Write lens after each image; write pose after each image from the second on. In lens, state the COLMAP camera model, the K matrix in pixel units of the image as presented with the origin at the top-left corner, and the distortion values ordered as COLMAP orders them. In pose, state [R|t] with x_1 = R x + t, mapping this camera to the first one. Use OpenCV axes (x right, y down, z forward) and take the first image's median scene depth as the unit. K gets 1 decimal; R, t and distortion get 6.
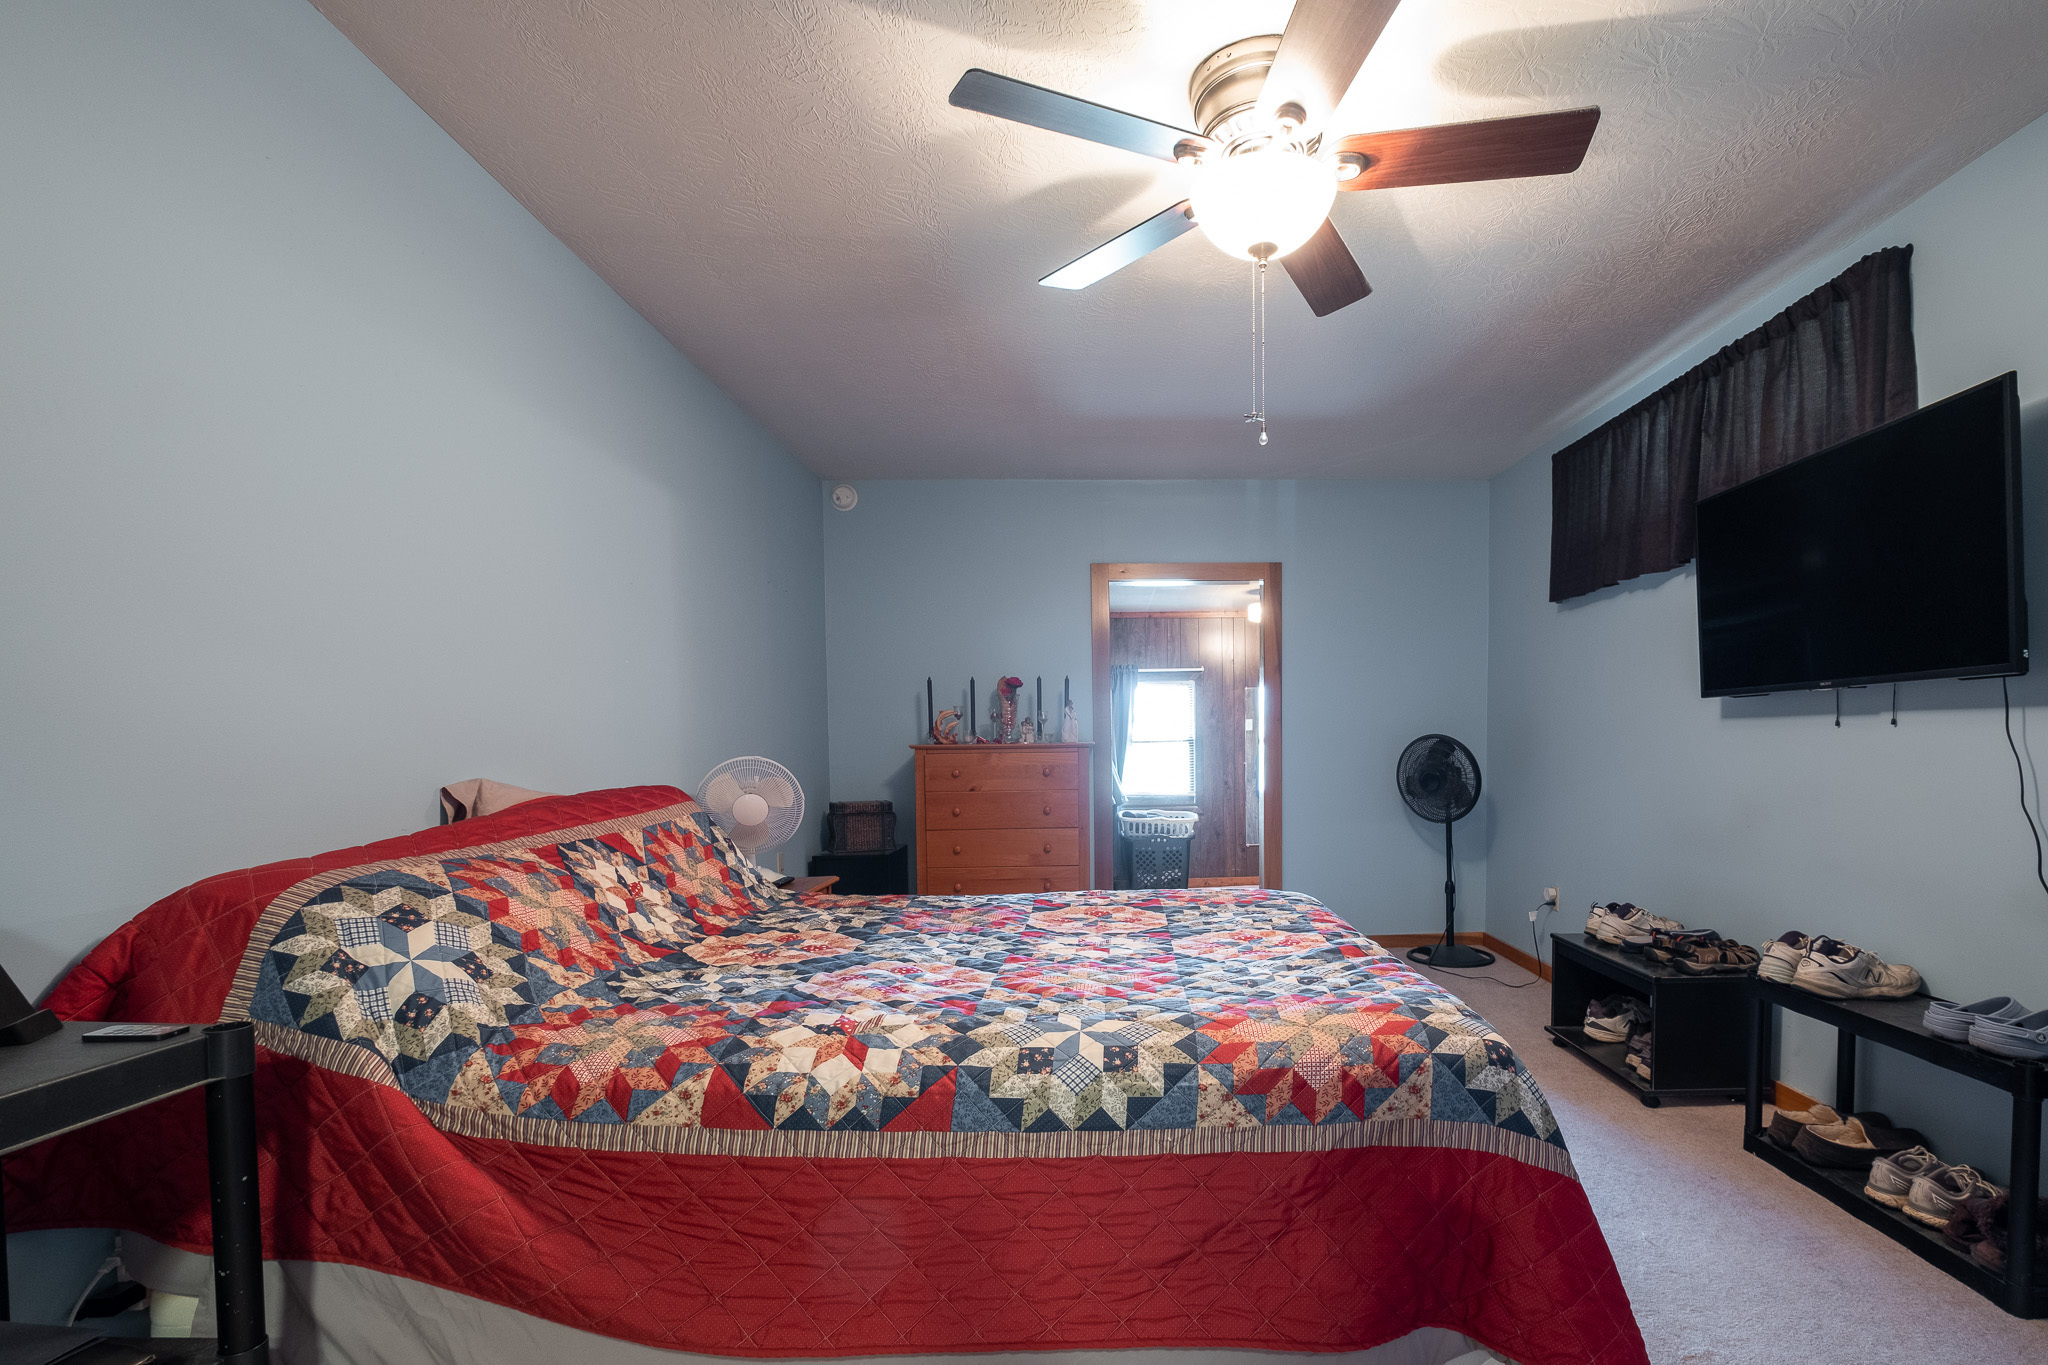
lens RADIAL K [[934.1, 0, 1021.8], [0, 934.1, 701.1], [0, 0, 1]] dist [0.008429, -0.000429]
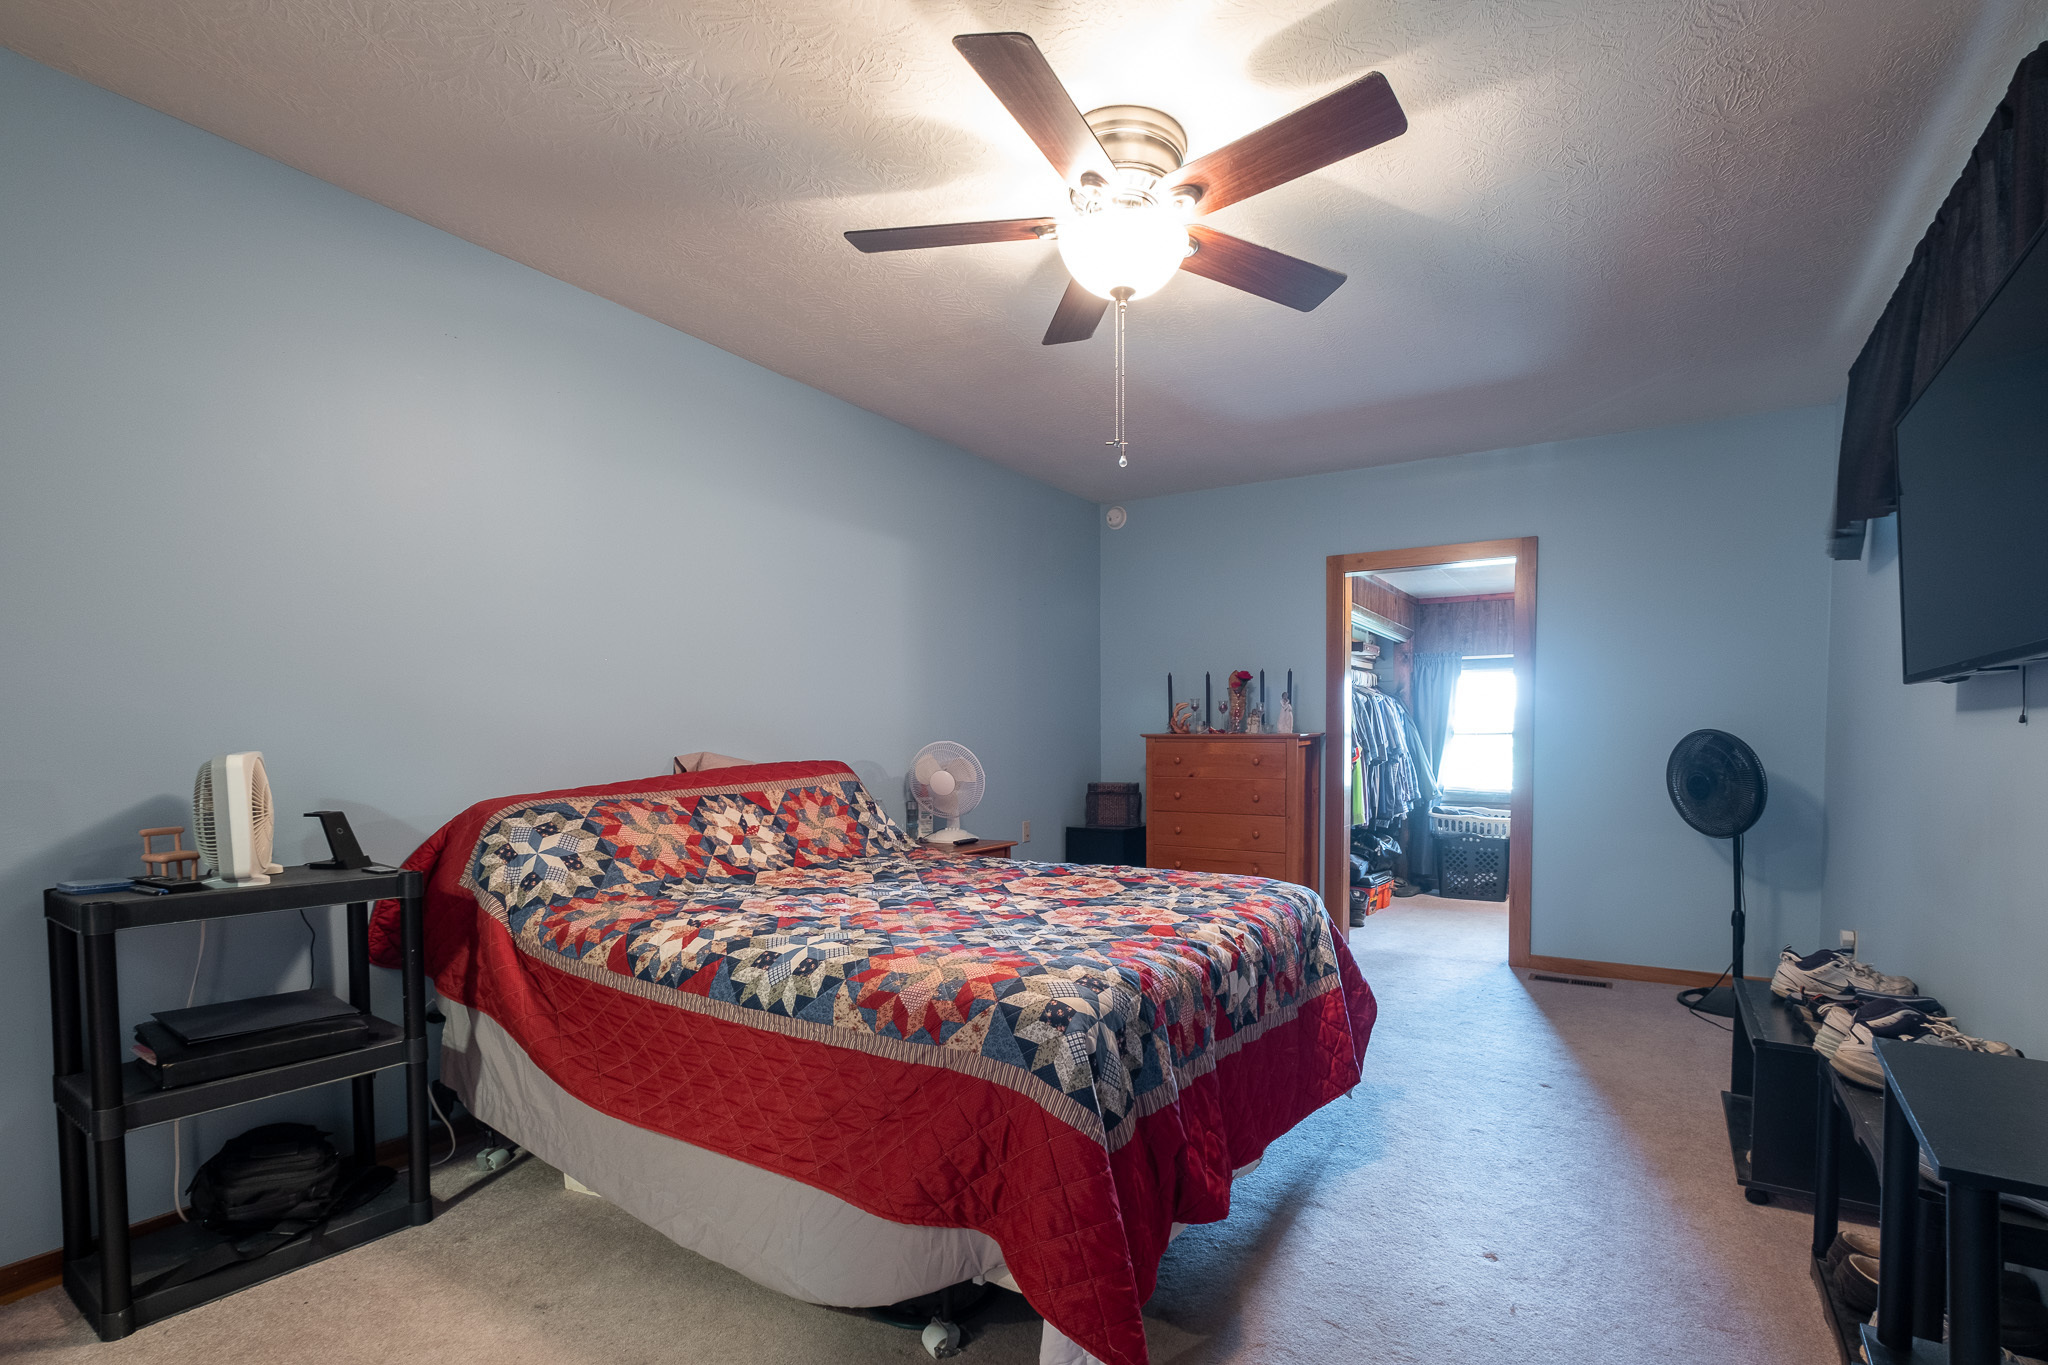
lens RADIAL K [[878.2, 0, 1024.0], [0, 878.2, 682.5], [0, 0, 1]] dist [0.008462, -0.000094]
pose [[0.854859, -0.017297, -0.518572, 0.780220], [0.012196, 0.999838, -0.013246, -0.006712], [0.518717, 0.004999, 0.854931, 0.054660]]
